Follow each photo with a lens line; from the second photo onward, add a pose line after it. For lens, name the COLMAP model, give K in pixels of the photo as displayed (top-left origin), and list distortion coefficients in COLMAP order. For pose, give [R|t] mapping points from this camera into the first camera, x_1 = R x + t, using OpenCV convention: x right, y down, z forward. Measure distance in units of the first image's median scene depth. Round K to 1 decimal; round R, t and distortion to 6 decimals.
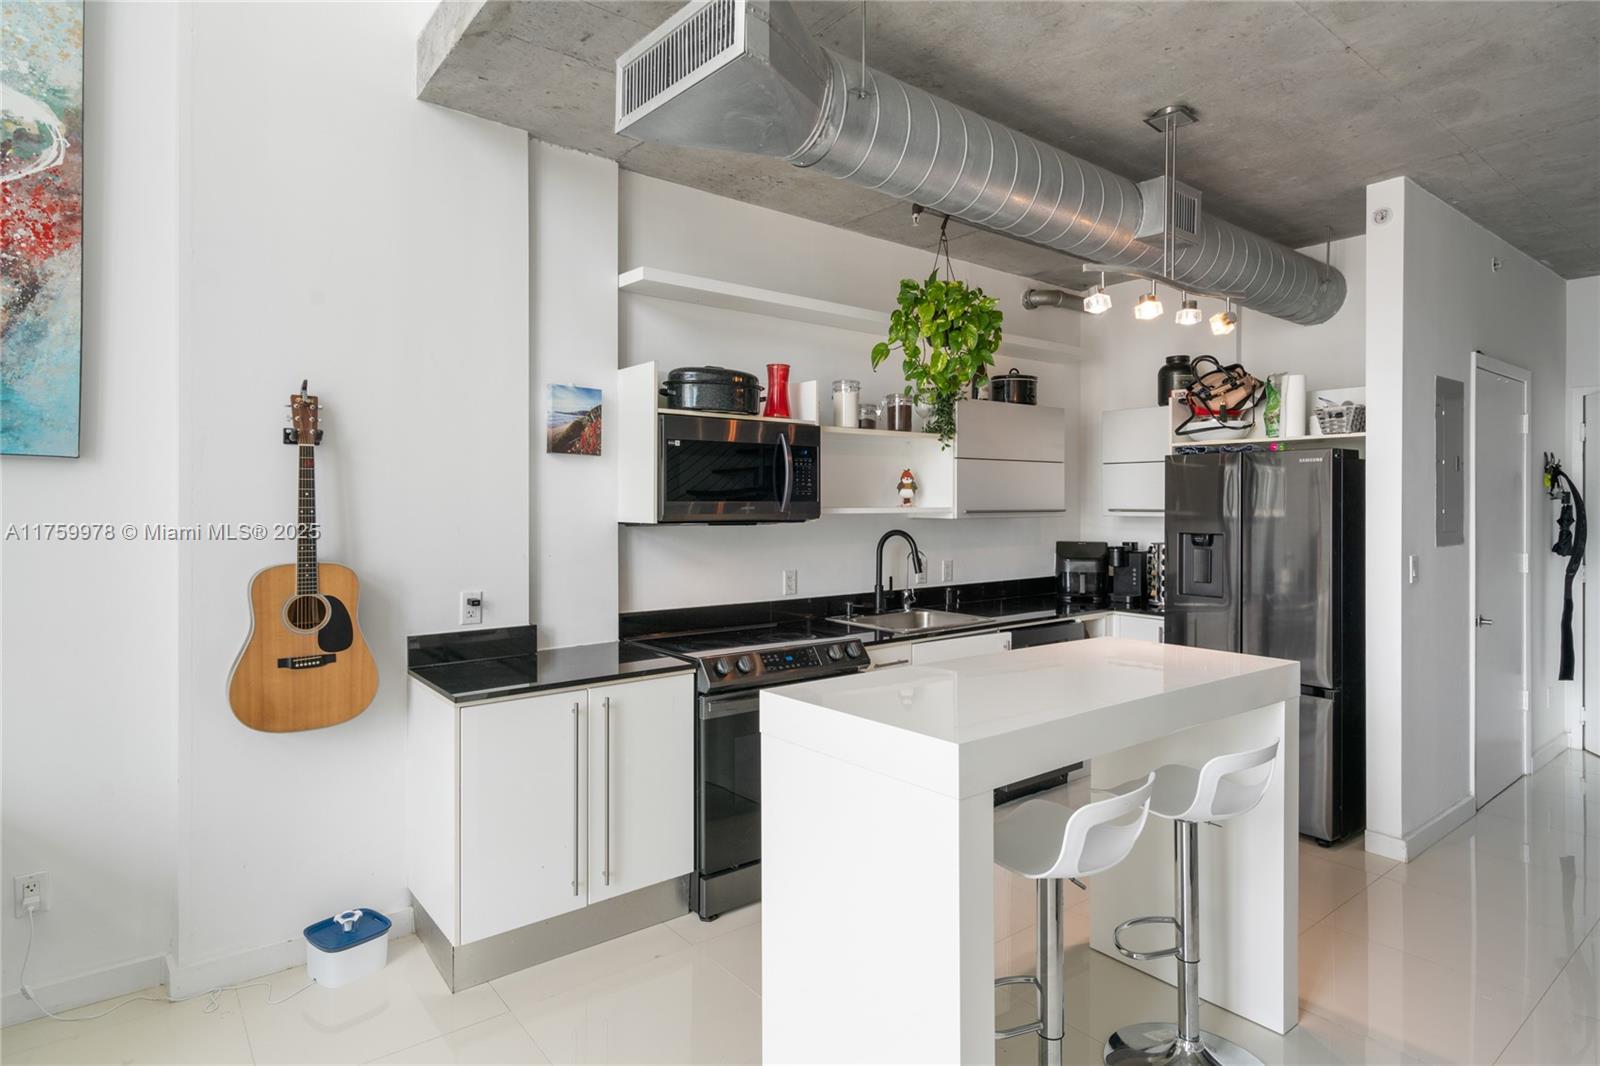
lens RADIAL K [[864.2, 0, 809.0], [0, 864.2, 506.3], [0, 0, 1]] dist [-0.006982, 0.005121]
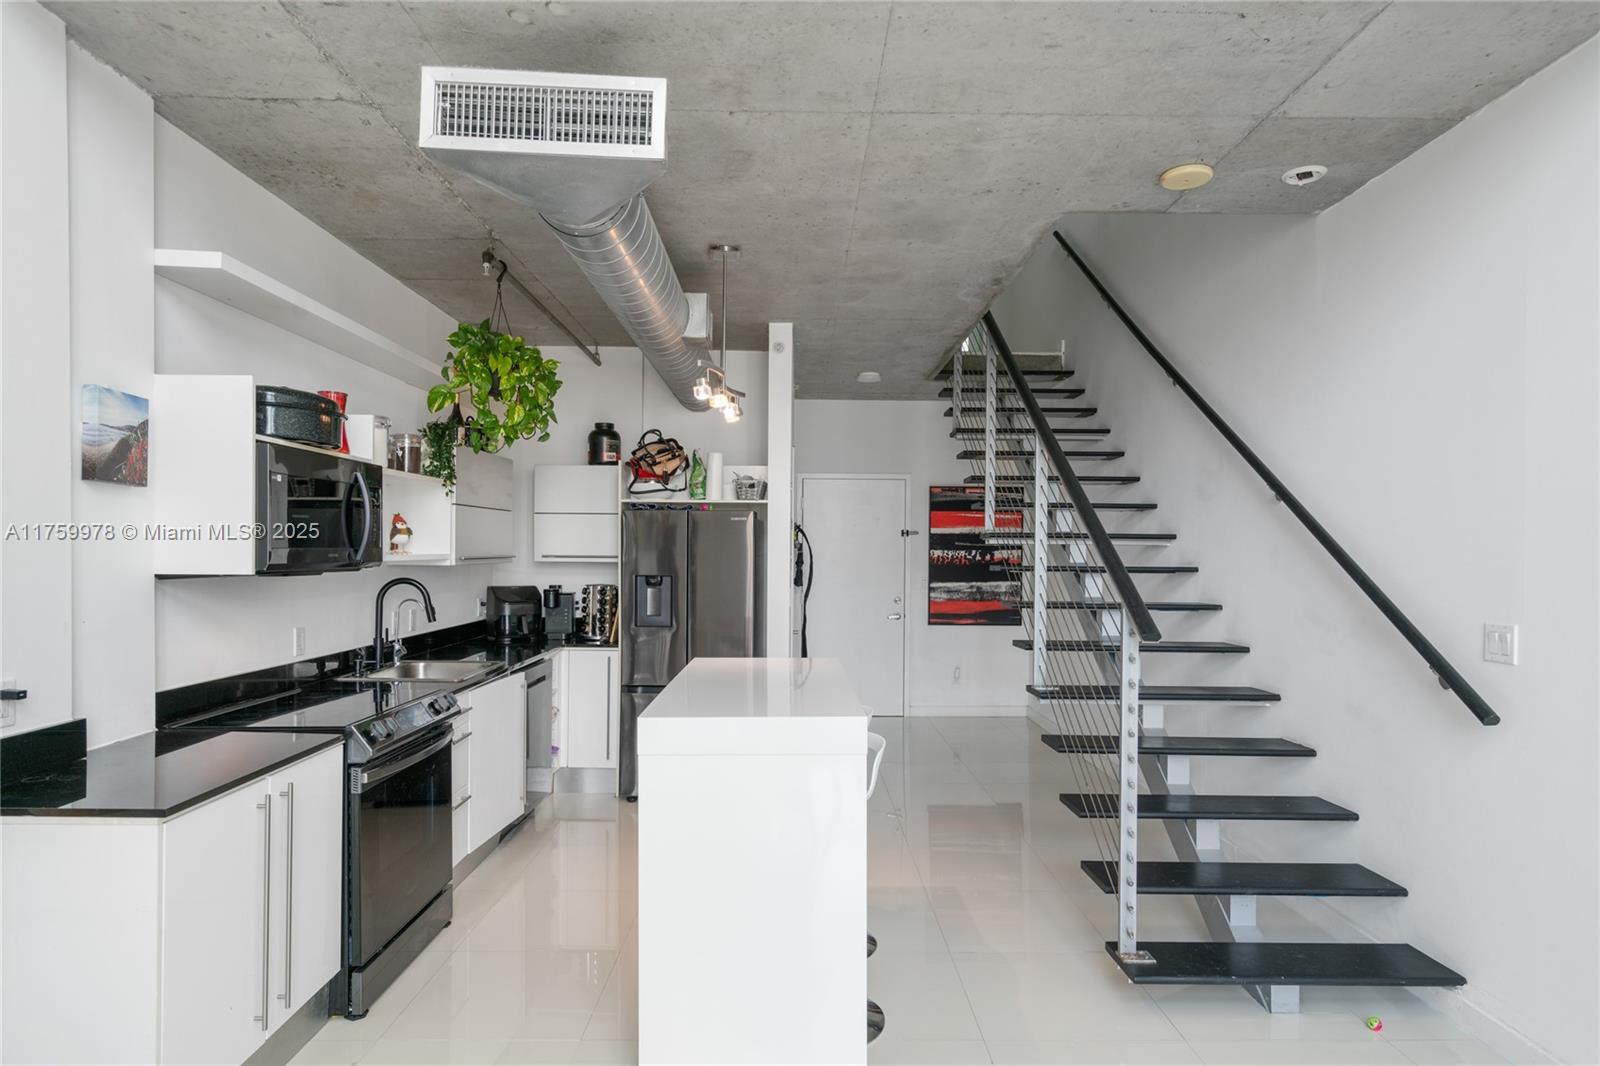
lens RADIAL K [[899.5, 0, 800.2], [0, 899.5, 559.7], [0, 0, 1]] dist [0.000971, 0.003009]
pose [[0.621542, -0.004935, 0.783365, -0.438788], [-0.003697, 0.999951, 0.009233, -0.003463], [-0.783372, -0.008635, 0.621493, 0.053502]]
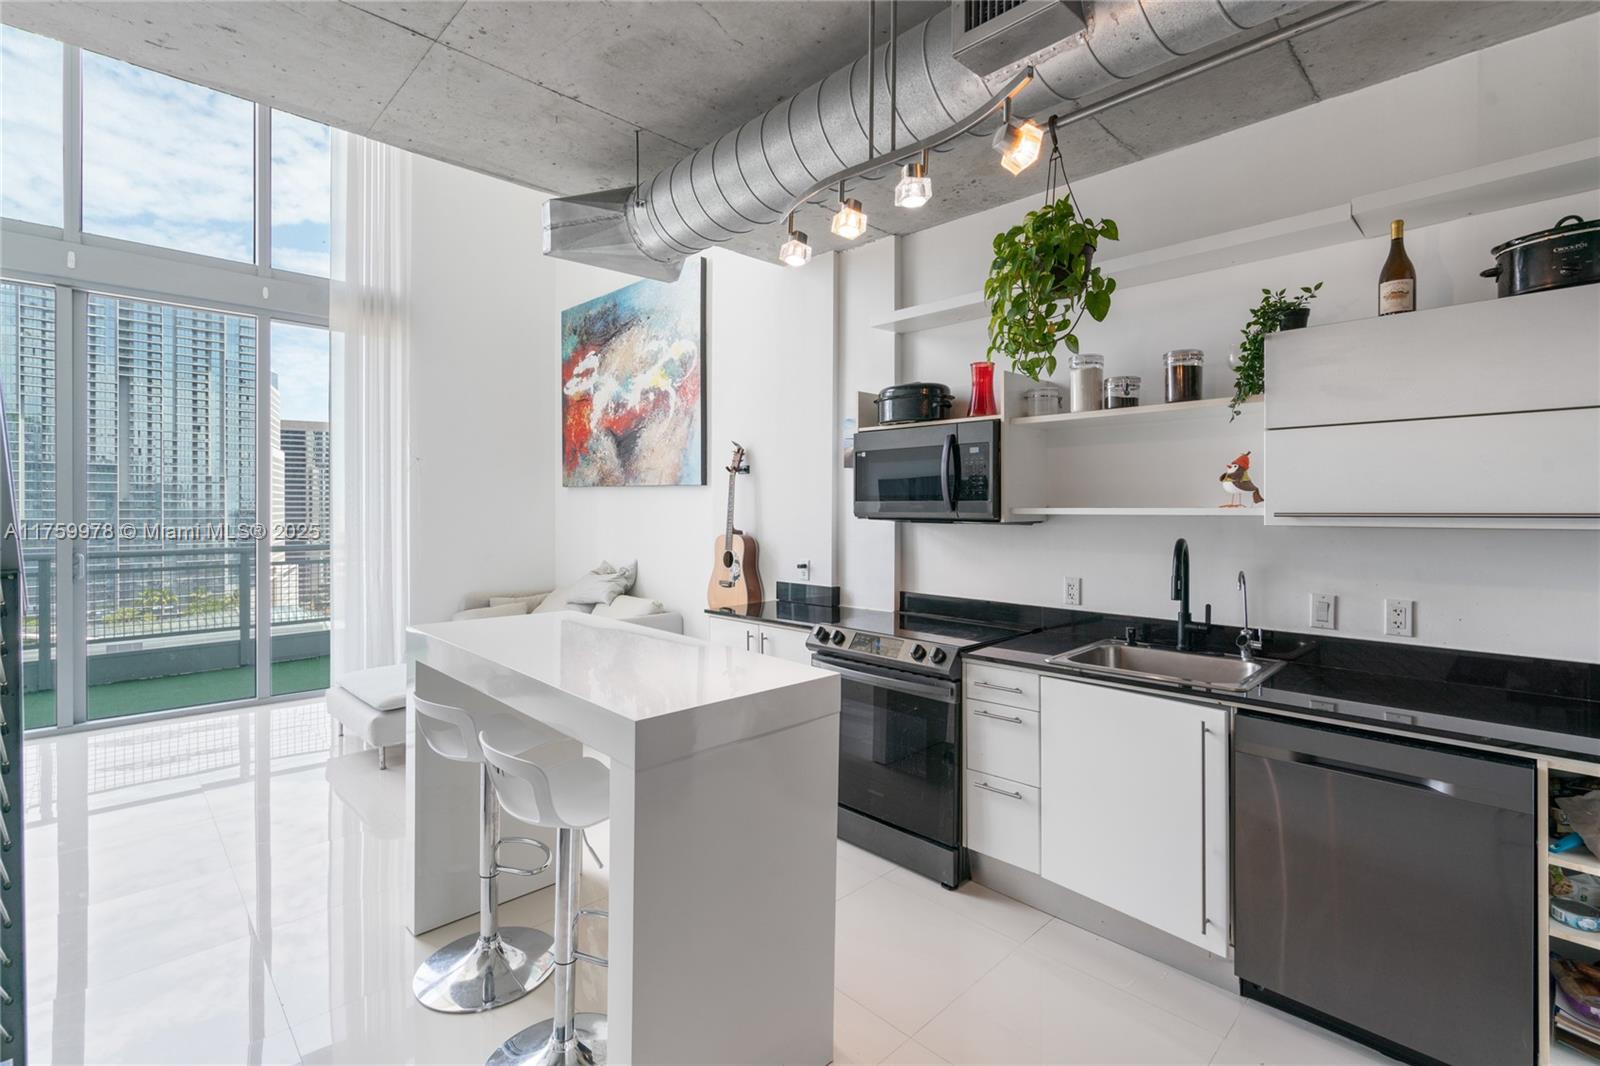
lens RADIAL K [[730.9, 0, 822.0], [0, 730.9, 510.6], [0, 0, 1]] dist [-0.006790, 0.002239]
pose [[0.105984, 0.004193, -0.994359, 0.751153], [-0.003361, 0.999987, 0.003859, 0.003314], [0.994362, 0.002933, 0.105997, 0.701291]]
